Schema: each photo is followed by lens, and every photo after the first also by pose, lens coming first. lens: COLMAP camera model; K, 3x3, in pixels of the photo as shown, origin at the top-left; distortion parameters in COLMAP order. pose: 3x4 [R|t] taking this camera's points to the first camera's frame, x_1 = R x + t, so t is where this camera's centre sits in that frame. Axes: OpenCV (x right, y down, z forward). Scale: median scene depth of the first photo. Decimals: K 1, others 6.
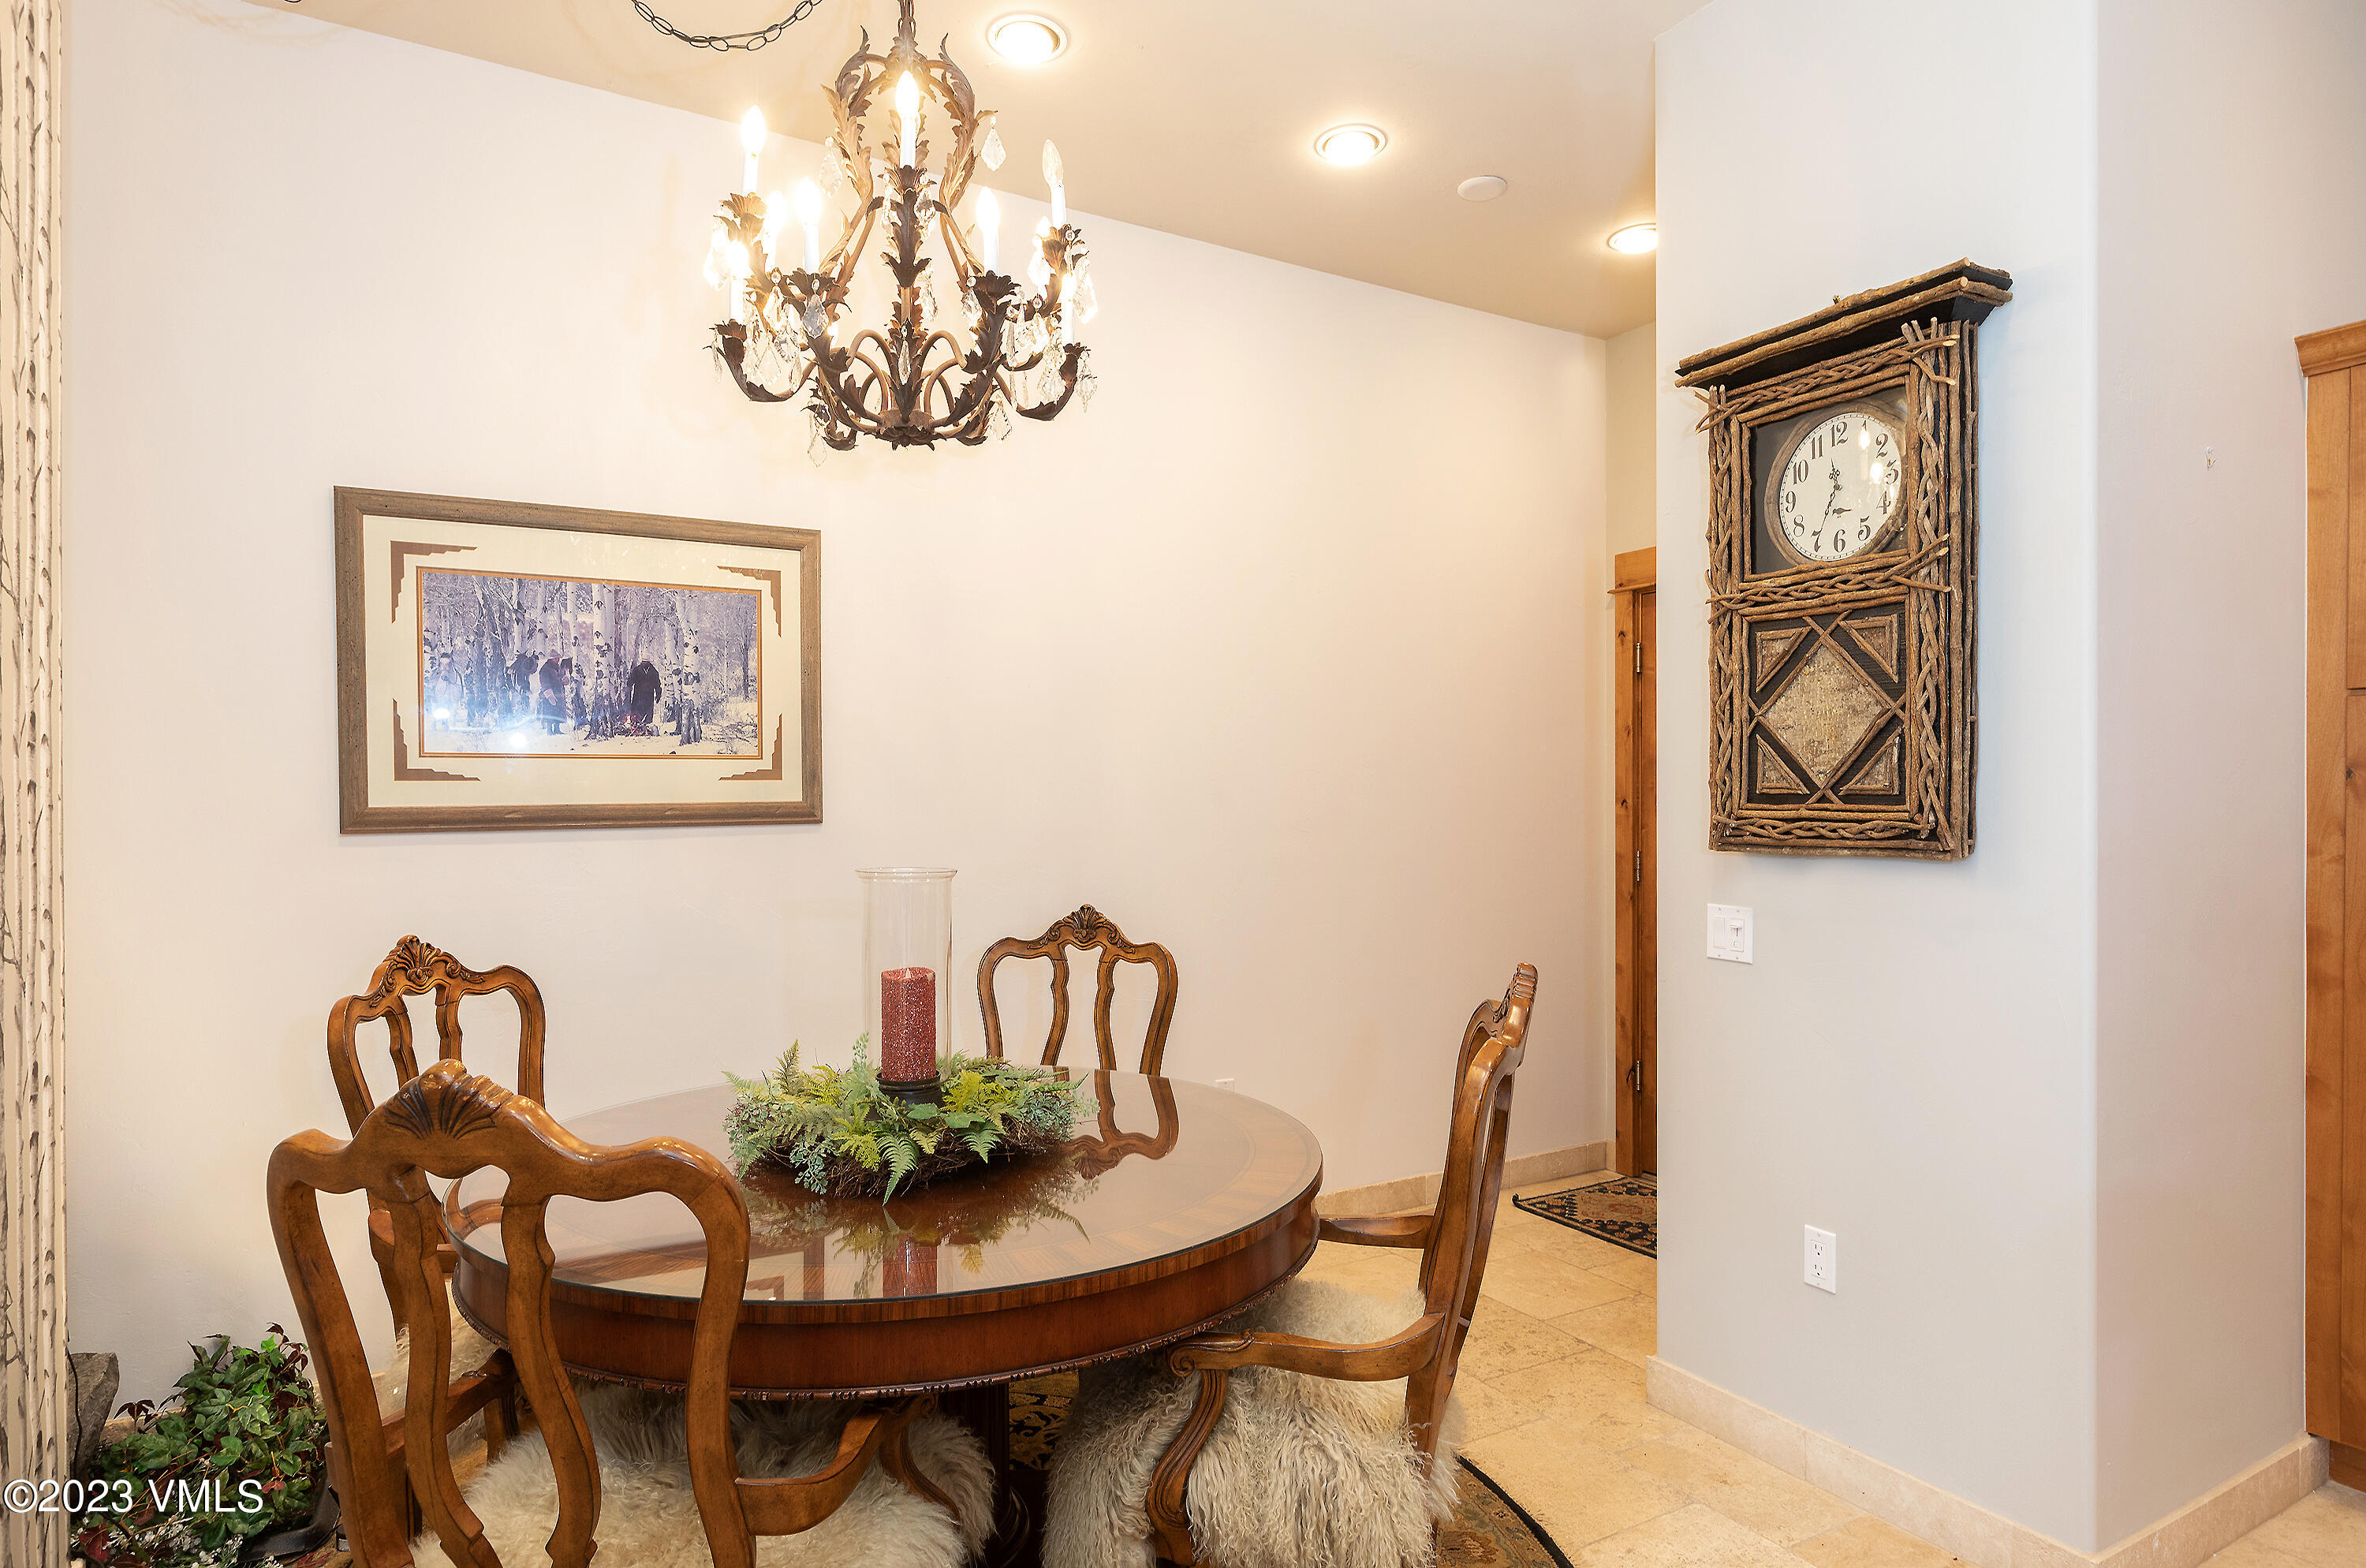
lens RADIAL K [[1297.9, 0, 1179.4], [0, 1297.9, 801.6], [0, 0, 1]] dist [0.007621, 0.000443]
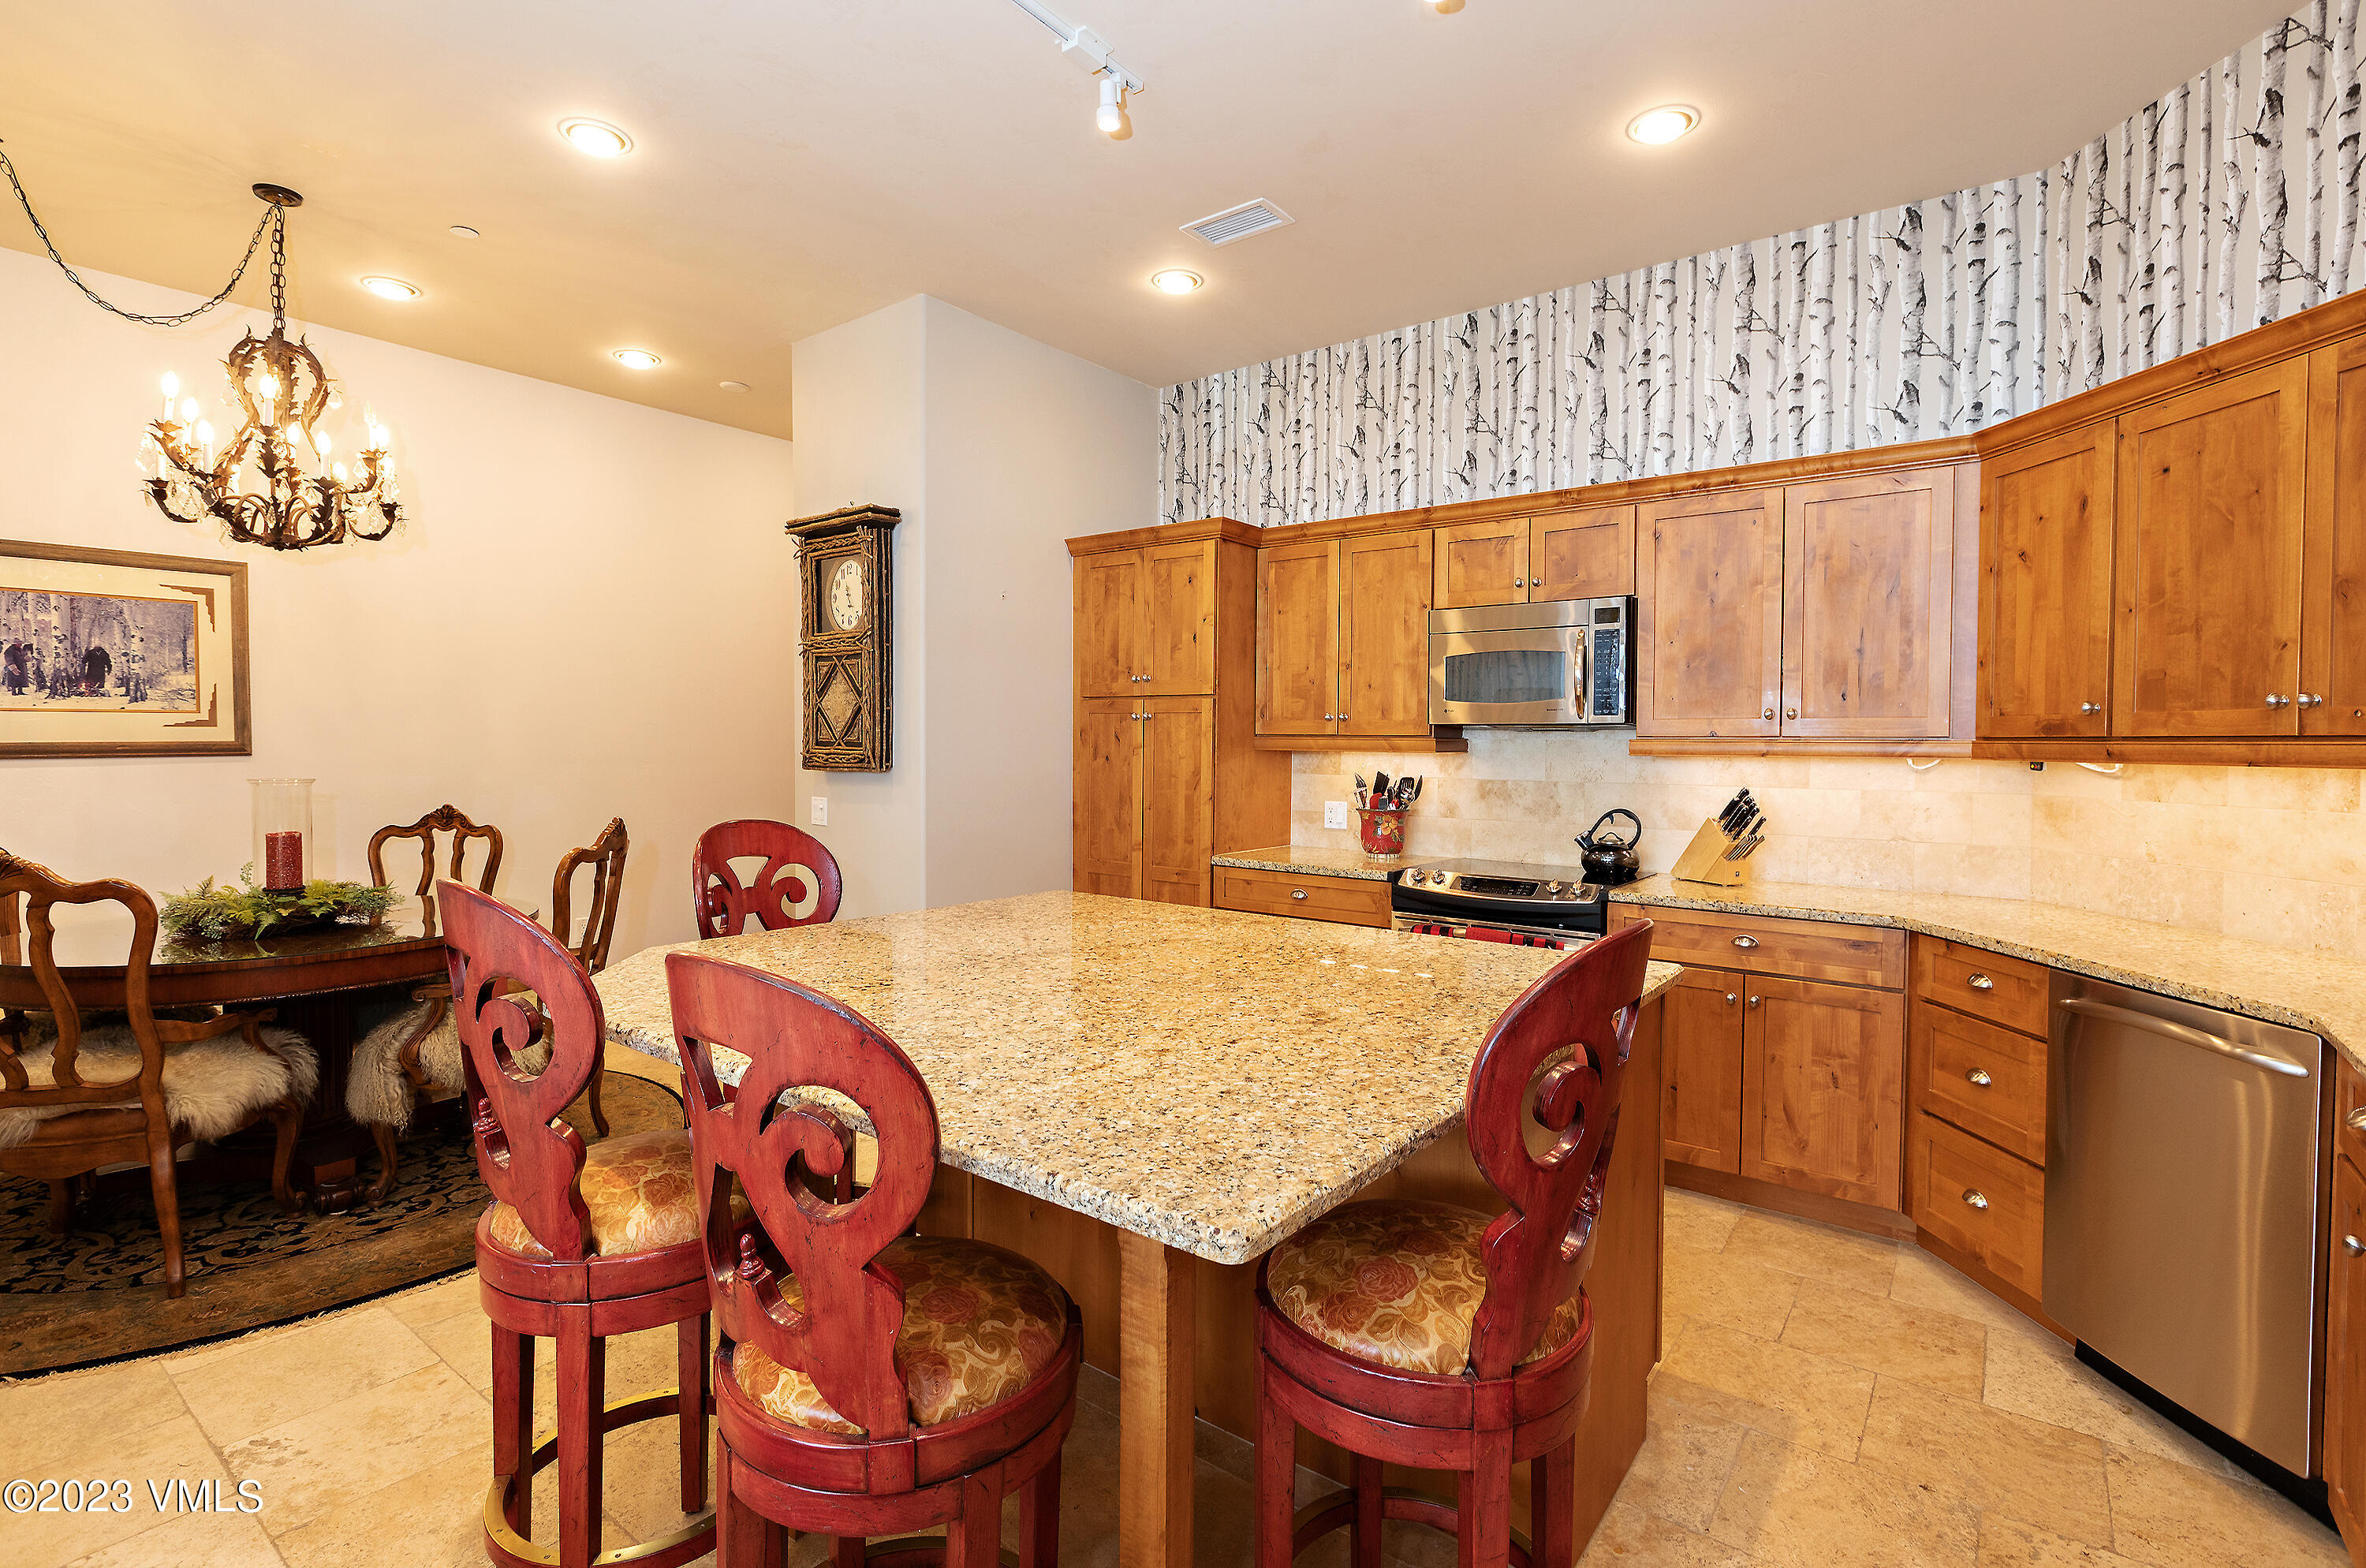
lens RADIAL K [[1096.8, 0, 1203.8], [0, 1096.8, 767.6], [0, 0, 1]] dist [0.001616, 0.000196]
pose [[0.921718, -0.001457, 0.387858, 0.288438], [-0.007223, 0.999755, 0.020922, -0.004558], [-0.387793, -0.022085, 0.921482, -0.702245]]
